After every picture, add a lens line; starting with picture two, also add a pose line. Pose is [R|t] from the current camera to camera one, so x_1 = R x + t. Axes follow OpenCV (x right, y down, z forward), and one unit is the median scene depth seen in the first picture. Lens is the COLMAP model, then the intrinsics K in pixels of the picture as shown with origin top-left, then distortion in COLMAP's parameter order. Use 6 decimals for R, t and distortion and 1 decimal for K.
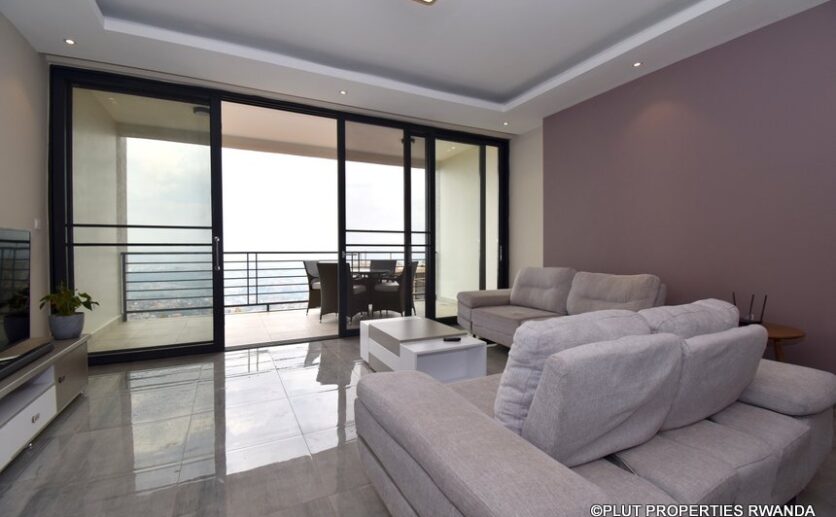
lens RADIAL K [[363.1, 0, 417.2], [0, 363.1, 261.1], [0, 0, 1]] dist [-0.022795, -0.000143]
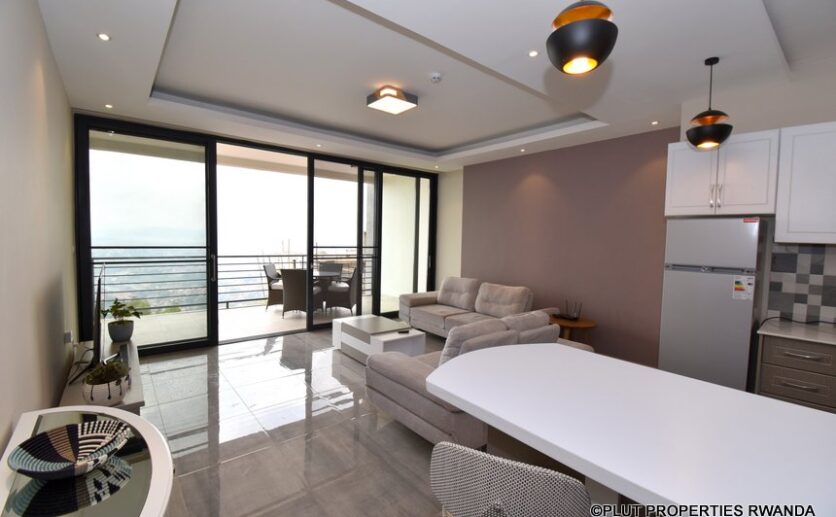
lens RADIAL K [[368.3, 0, 425.8], [0, 368.3, 258.8], [0, 0, 1]] dist [-0.000642, -0.015725]
pose [[0.969656, 0.018002, 0.243811, -0.139684], [-0.027539, 0.998981, 0.035760, -0.106315], [-0.242919, -0.041389, 0.969163, -0.370335]]
